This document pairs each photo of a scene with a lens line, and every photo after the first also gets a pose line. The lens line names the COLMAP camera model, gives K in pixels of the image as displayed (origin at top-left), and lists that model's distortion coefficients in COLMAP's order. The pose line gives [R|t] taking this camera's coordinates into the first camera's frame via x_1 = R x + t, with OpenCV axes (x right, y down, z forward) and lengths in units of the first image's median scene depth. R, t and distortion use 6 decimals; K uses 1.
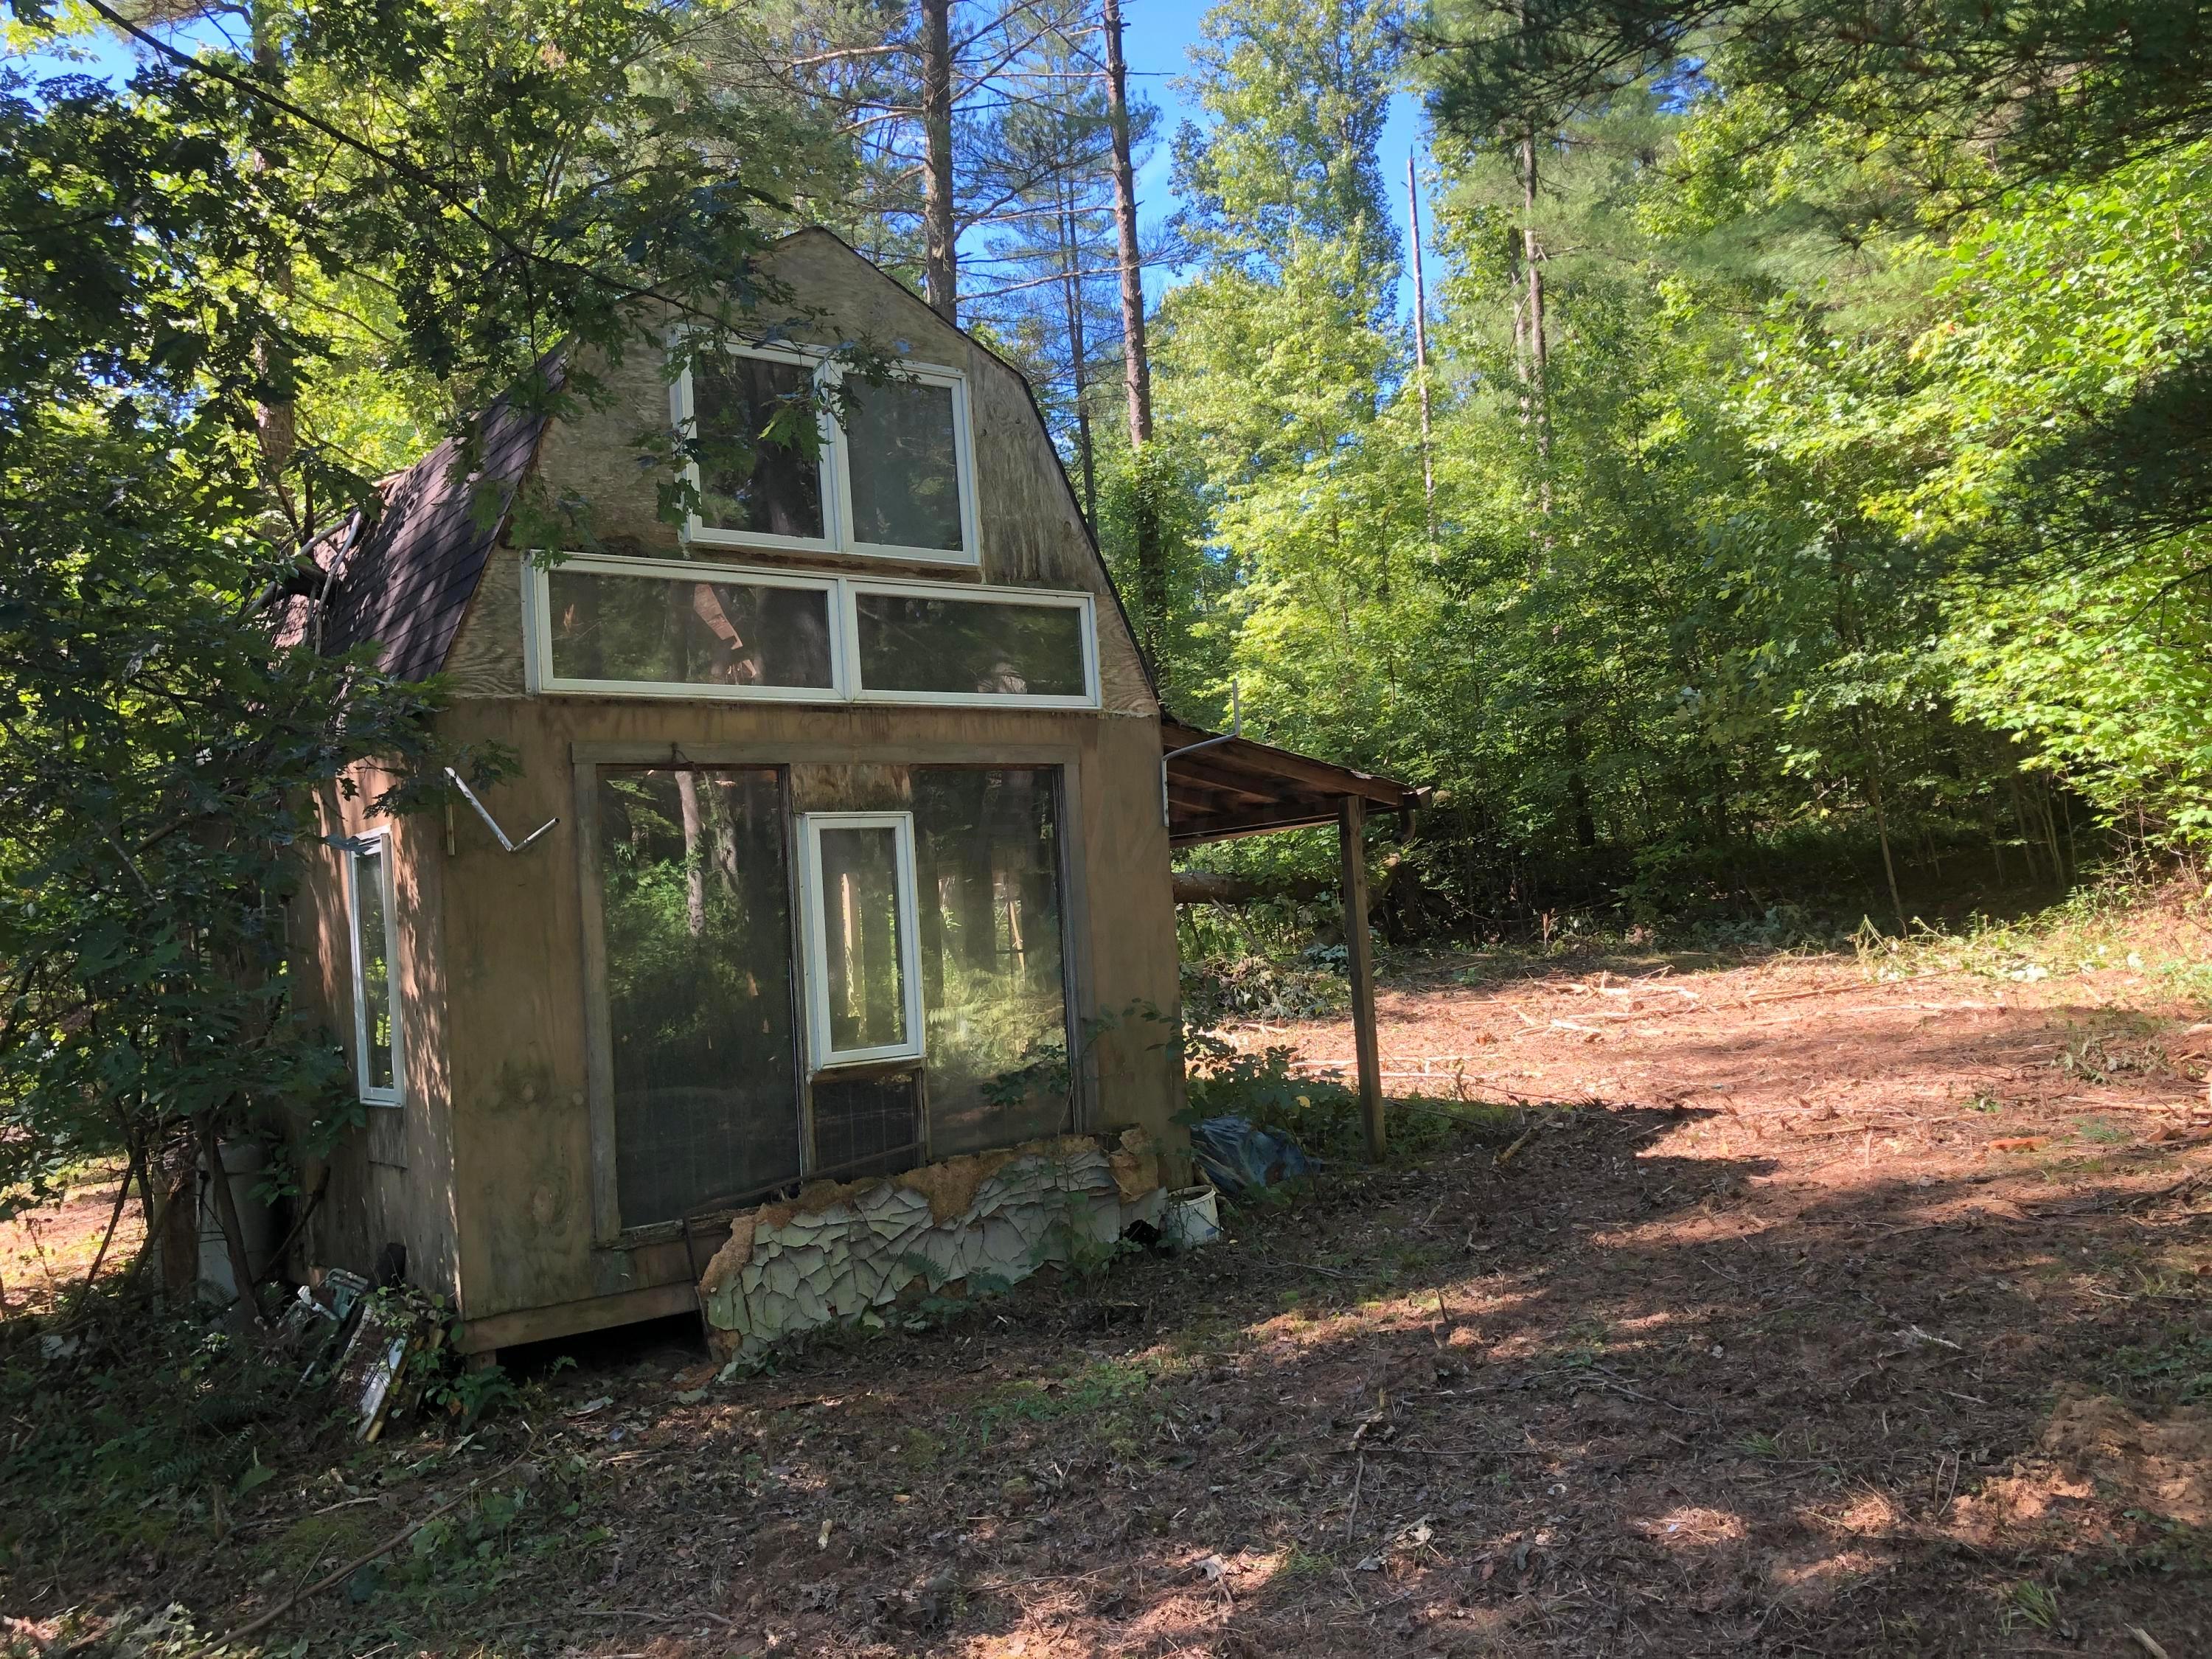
lens RADIAL K [[1813.9, 0, 1106.0], [0, 1813.9, 829.5], [0, 0, 1]] dist [0.094571, -0.000346]
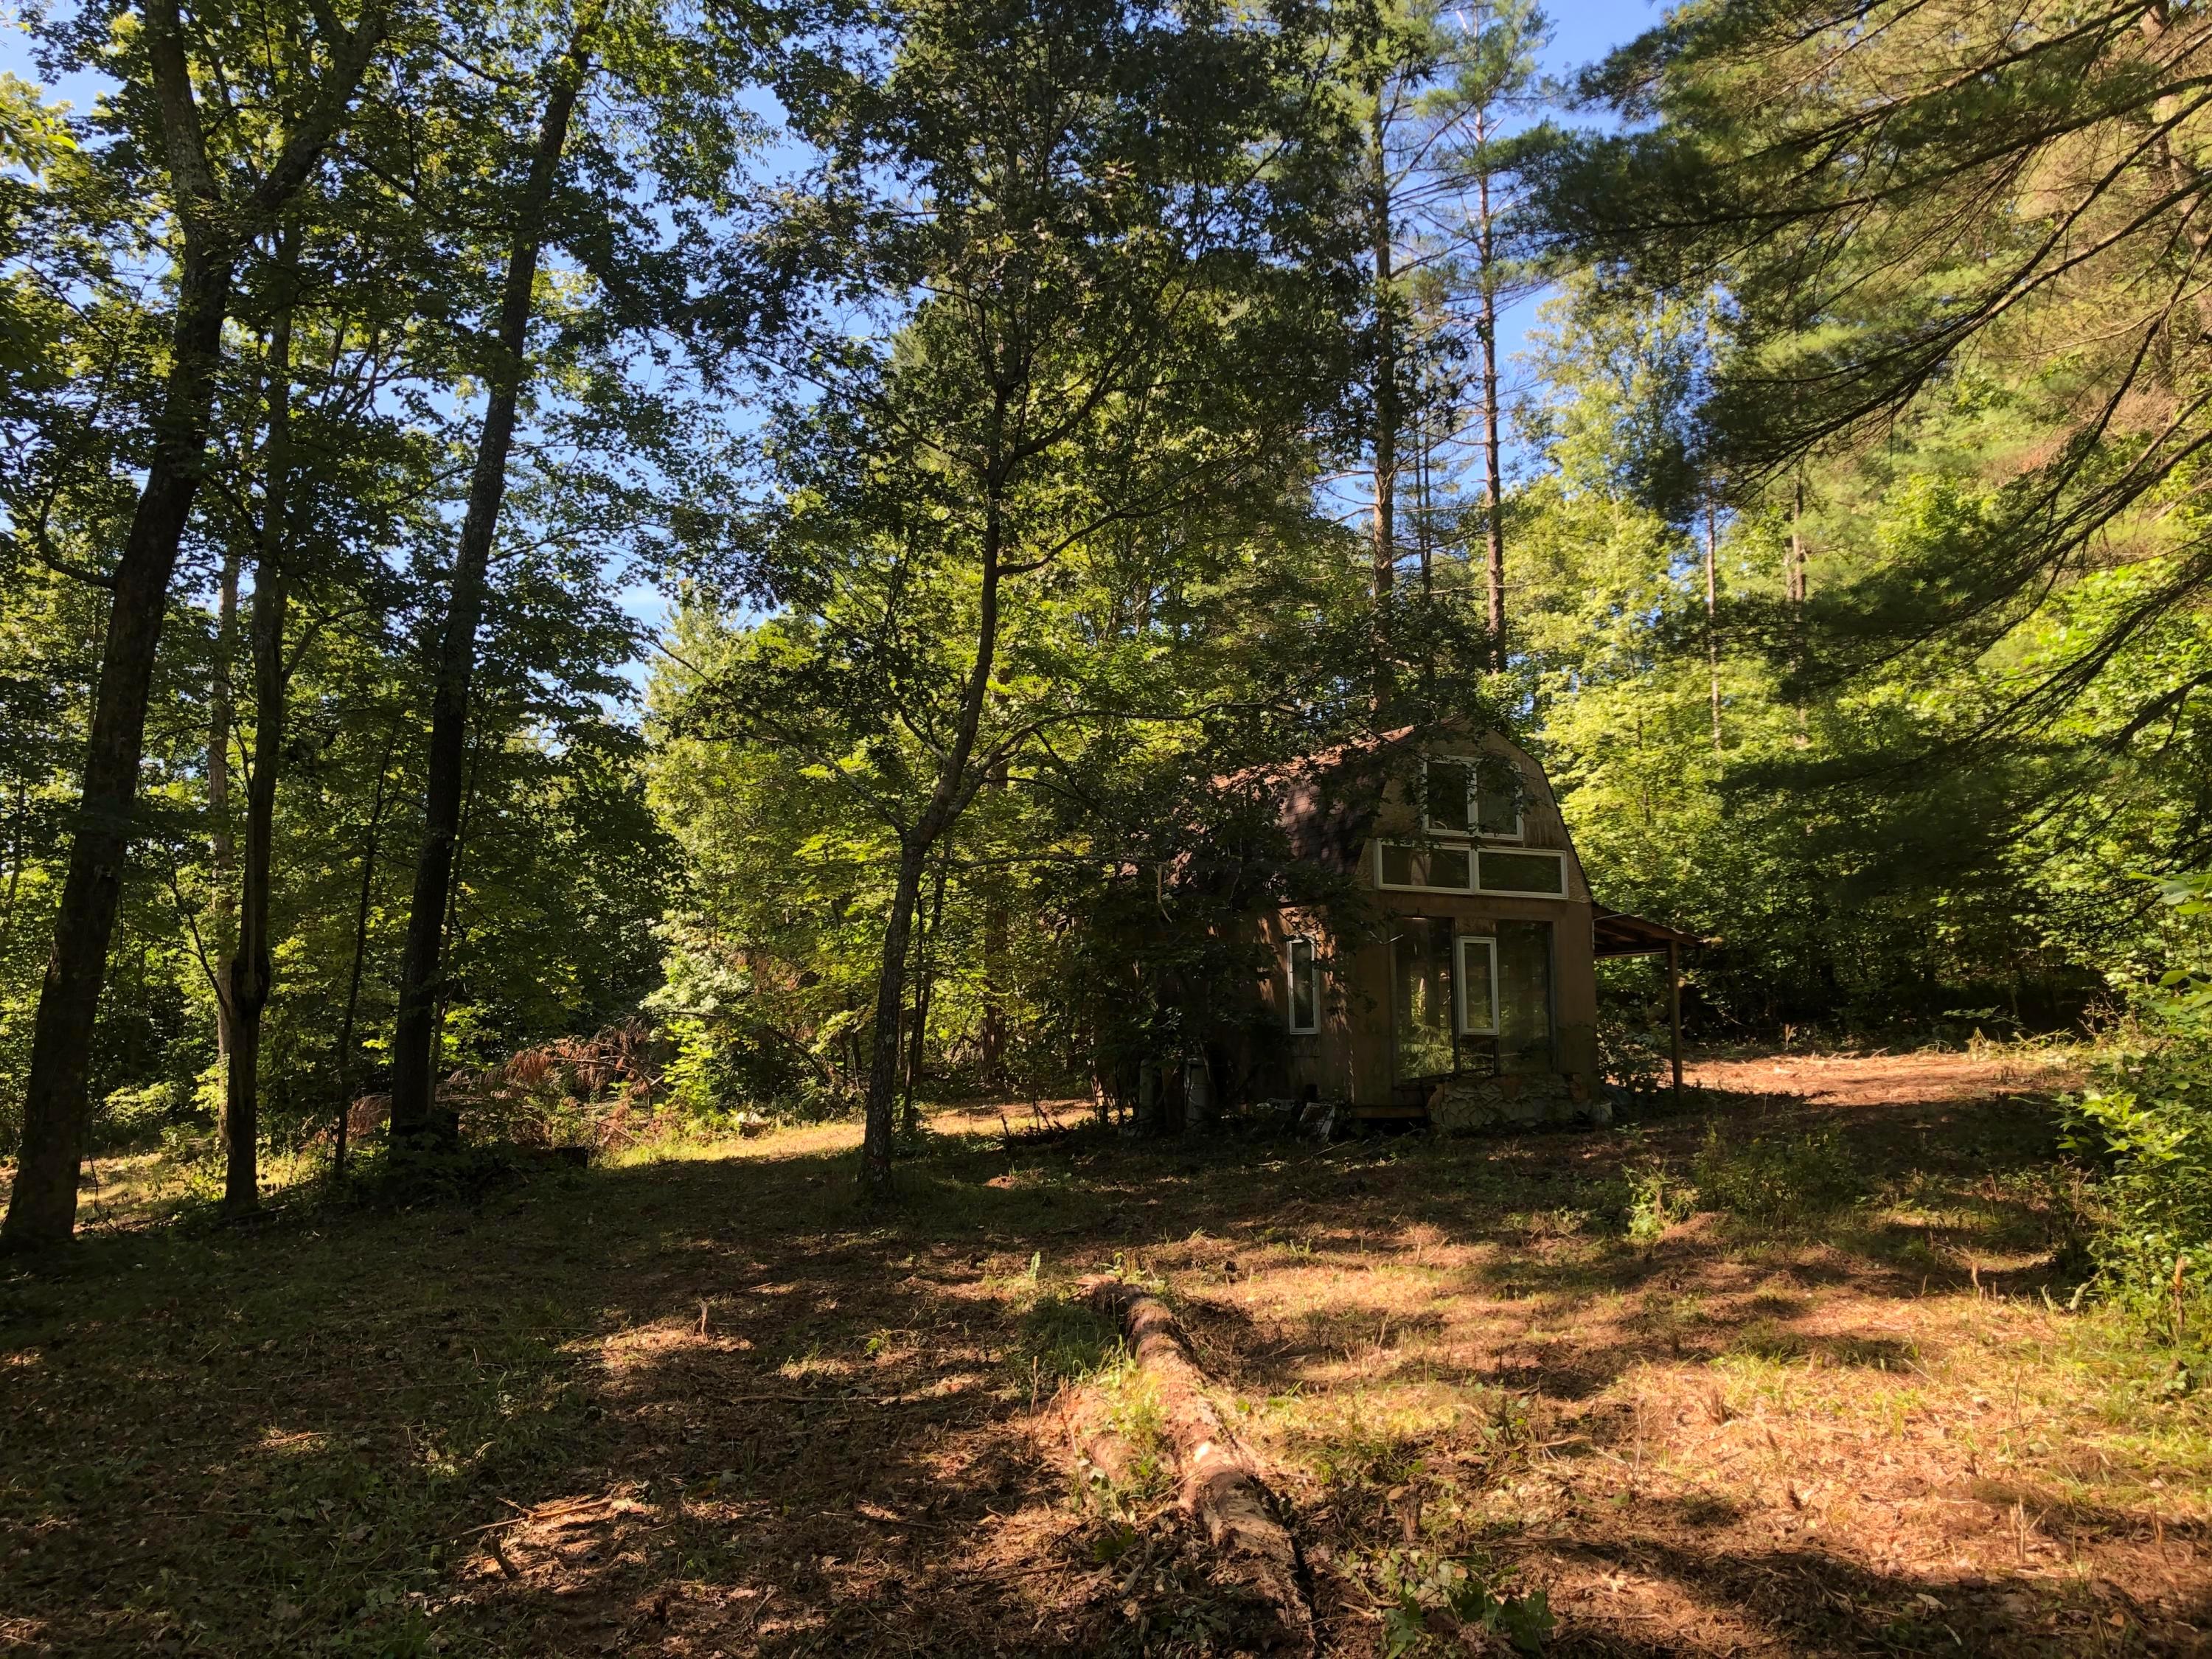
lens RADIAL K [[1634.6, 0, 1106.0], [0, 1634.6, 829.5], [0, 0, 1]] dist [-0.003328, -0.000024]
pose [[0.982674, 0.046000, -0.179543, -0.072637], [-0.058283, 0.996263, -0.063748, 0.005105], [0.175939, 0.073108, 0.981683, -0.413266]]
